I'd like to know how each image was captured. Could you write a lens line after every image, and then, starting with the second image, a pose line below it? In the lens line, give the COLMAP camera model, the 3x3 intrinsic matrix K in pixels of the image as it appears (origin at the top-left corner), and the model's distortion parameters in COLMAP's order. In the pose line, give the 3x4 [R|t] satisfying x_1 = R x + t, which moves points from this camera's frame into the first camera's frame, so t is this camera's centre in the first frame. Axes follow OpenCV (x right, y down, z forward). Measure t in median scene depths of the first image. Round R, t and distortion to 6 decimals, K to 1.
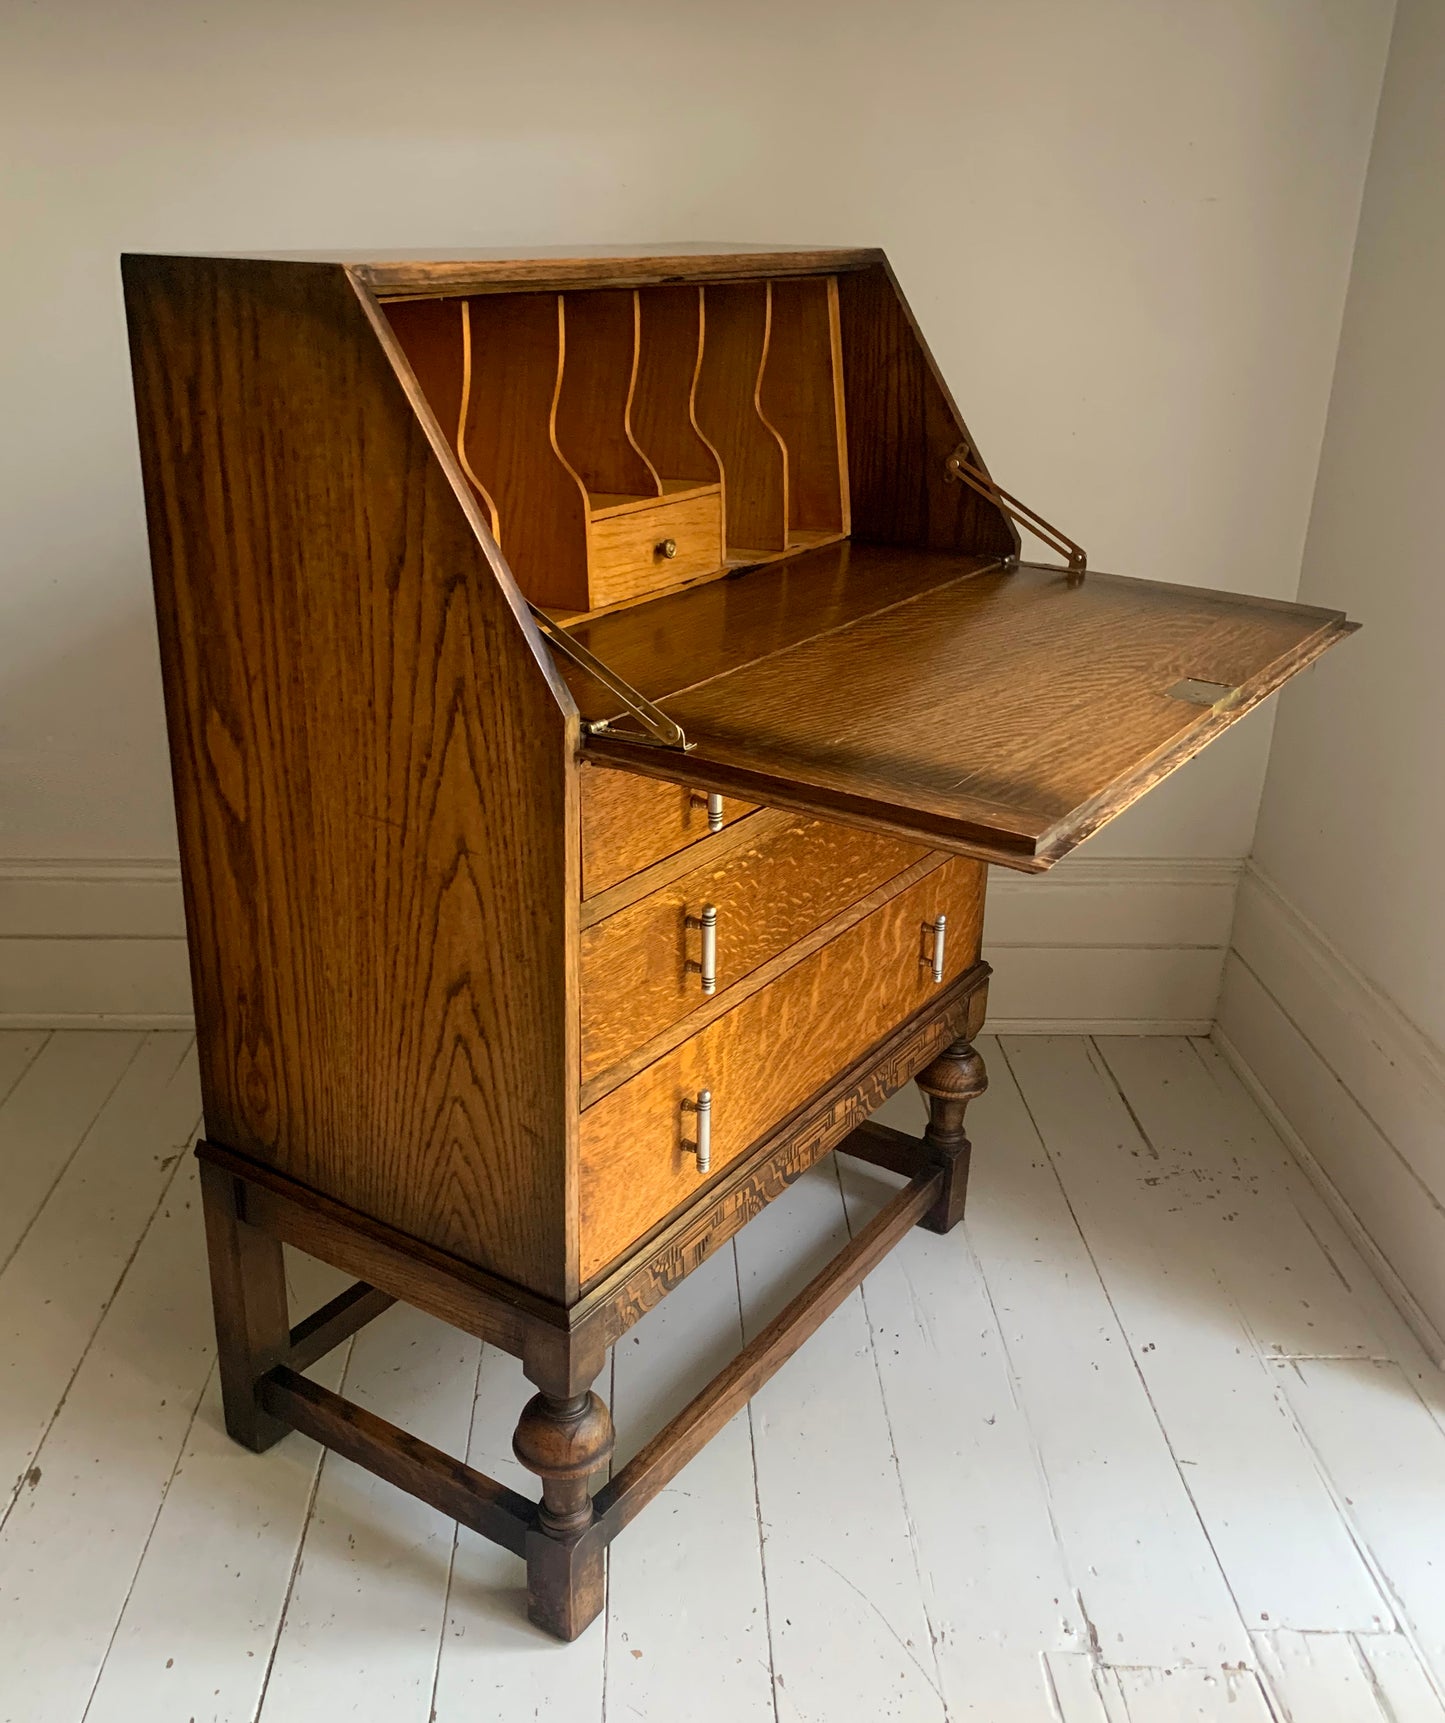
lens RADIAL K [[1655.0, 0, 722.5], [0, 1655.0, 861.5], [0, 0, 1]] dist [0.153048, -0.445629]
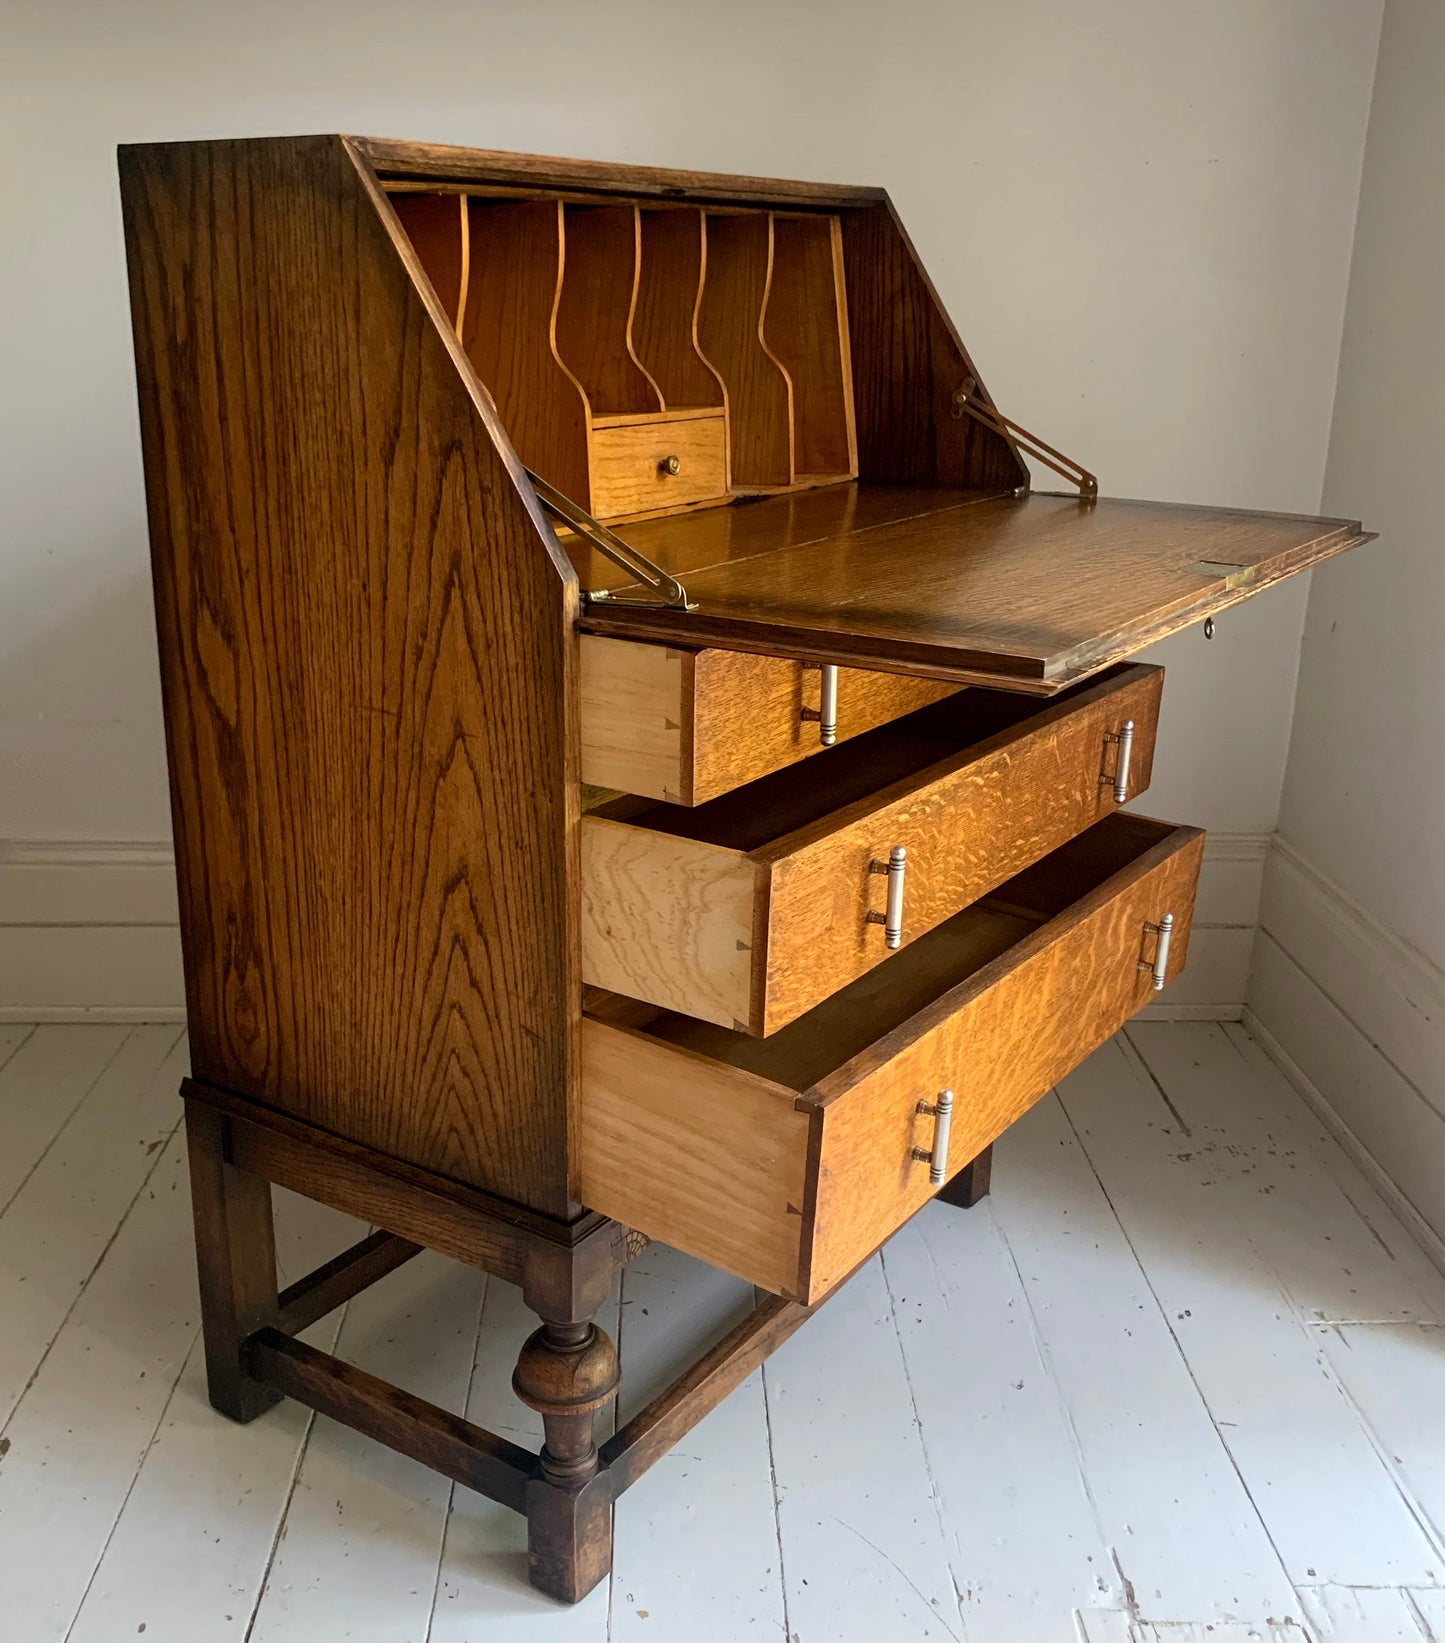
lens RADIAL K [[1708.7, 0, 750.0], [0, 1708.7, 819.2], [0, 0, 1]] dist [0.172059, -0.541740]
pose [[0.999925, -0.009972, 0.007160, 0.004962], [0.010479, 0.997161, -0.074564, 0.108858], [-0.006396, 0.074634, 0.997190, 0.001761]]
